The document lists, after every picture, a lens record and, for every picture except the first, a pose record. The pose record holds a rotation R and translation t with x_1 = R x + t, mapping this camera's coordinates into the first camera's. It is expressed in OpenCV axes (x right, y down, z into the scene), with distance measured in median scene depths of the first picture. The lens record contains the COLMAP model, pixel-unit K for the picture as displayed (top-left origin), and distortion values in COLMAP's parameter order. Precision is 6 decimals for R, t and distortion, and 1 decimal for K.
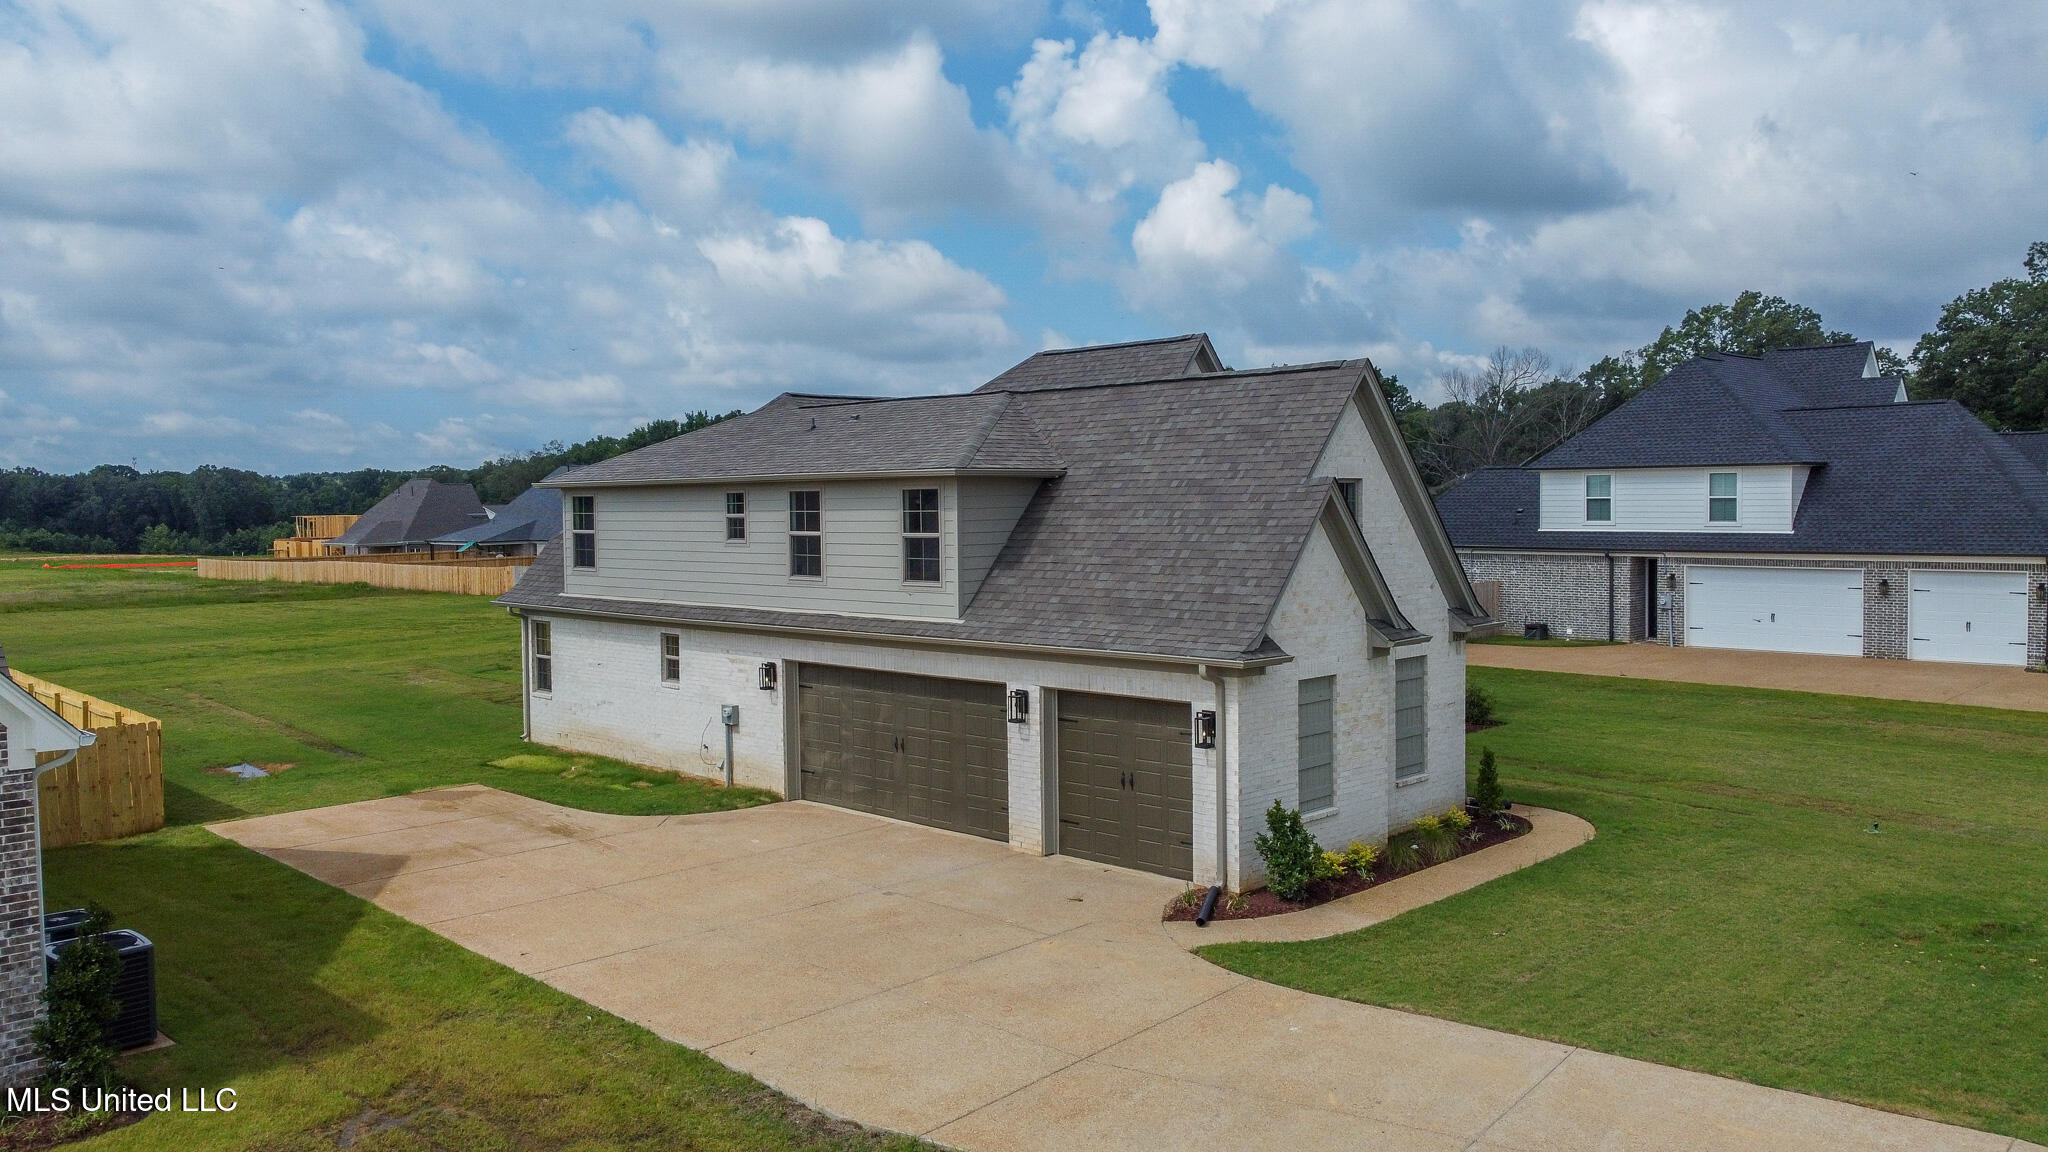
lens RADIAL K [[1551.4, 0, 1014.6], [0, 1551.4, 564.6], [0, 0, 1]] dist [0.007962, -0.025130]
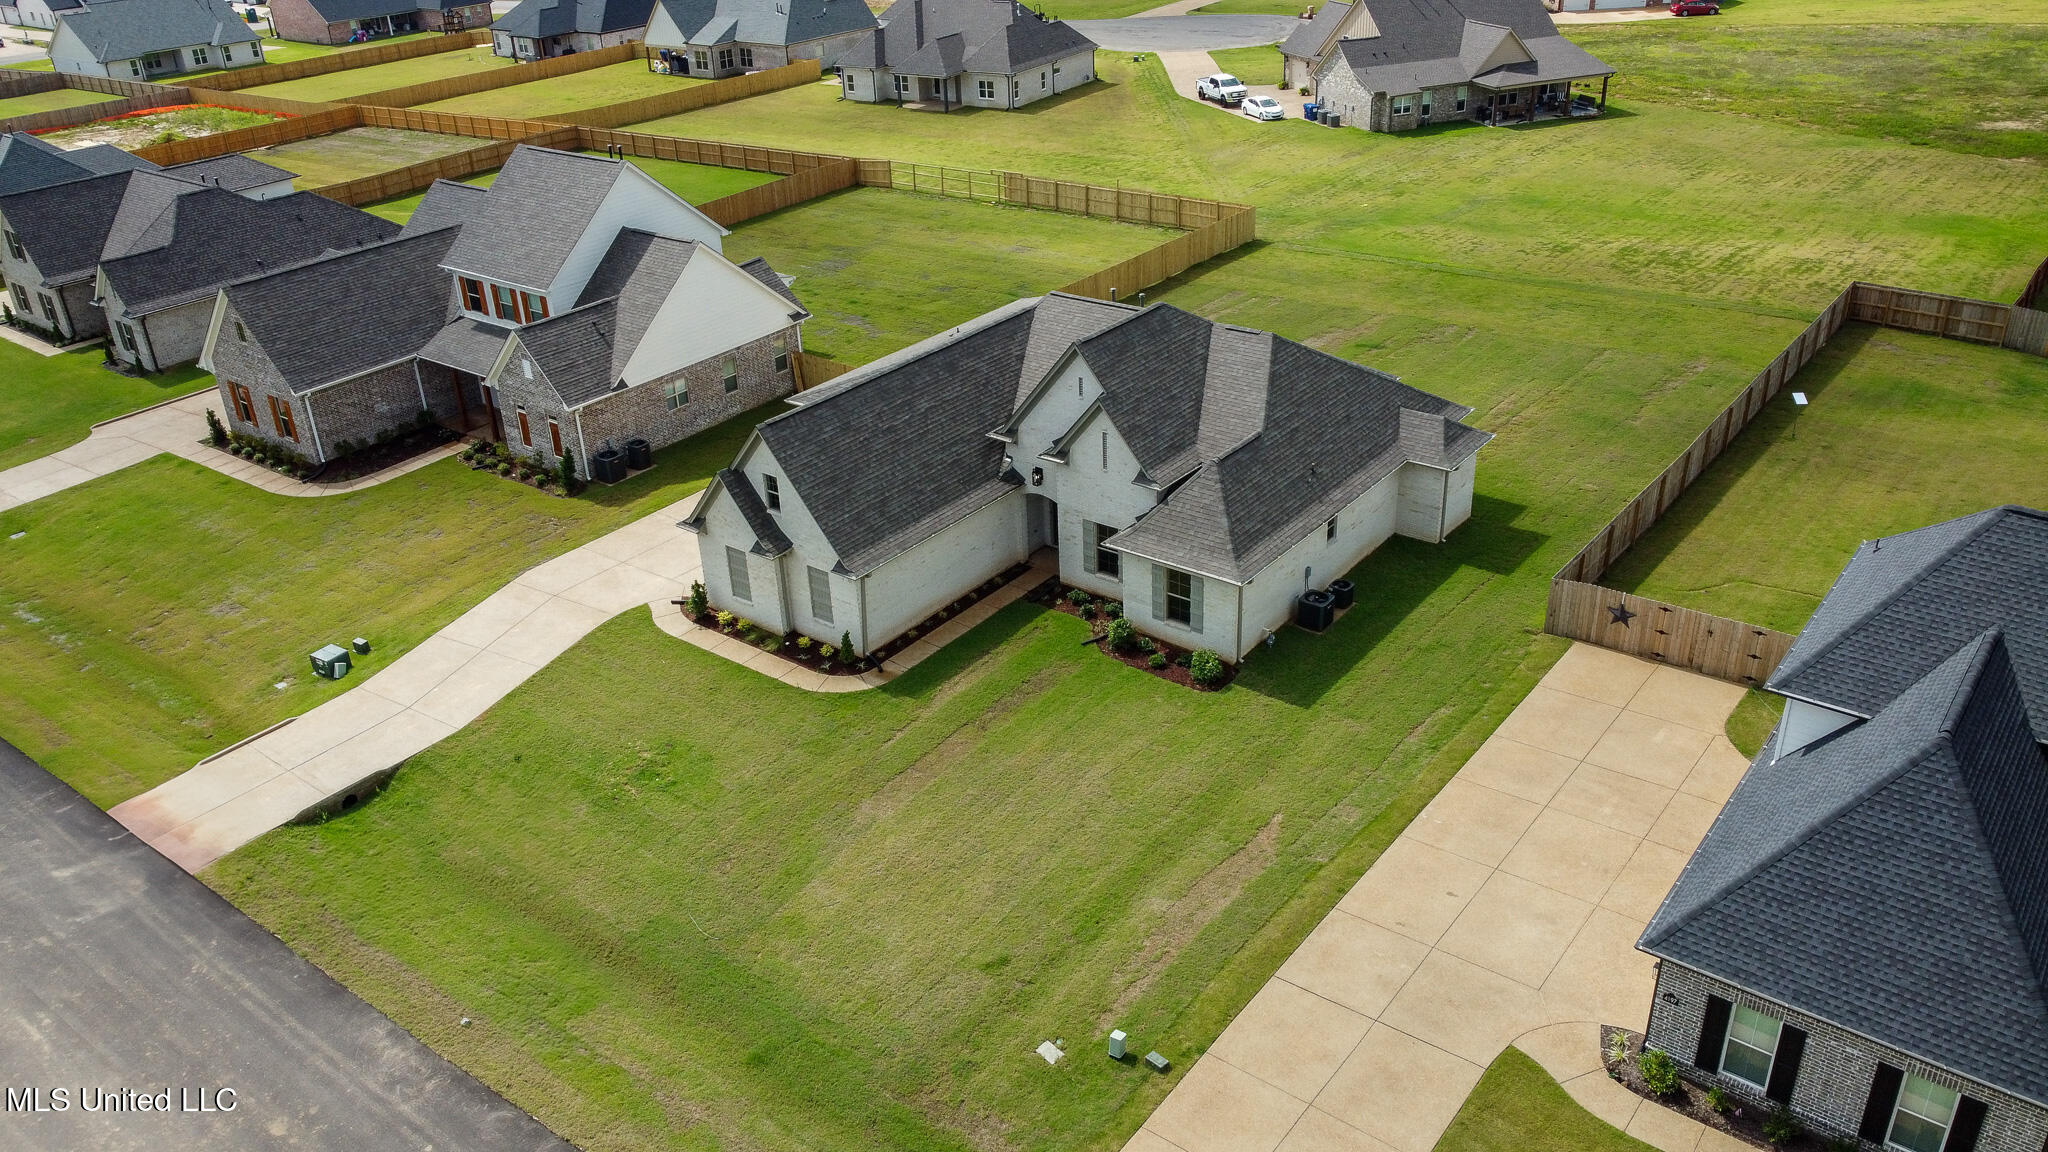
lens RADIAL K [[1551.4, 0, 1014.6], [0, 1551.4, 564.6], [0, 0, 1]] dist [0.007962, -0.025130]
pose [[0.117231, 0.461336, -0.879447, 0.979071], [-0.000391, 0.885574, 0.464498, -0.419904], [0.993105, -0.054110, 0.103997, 0.501216]]
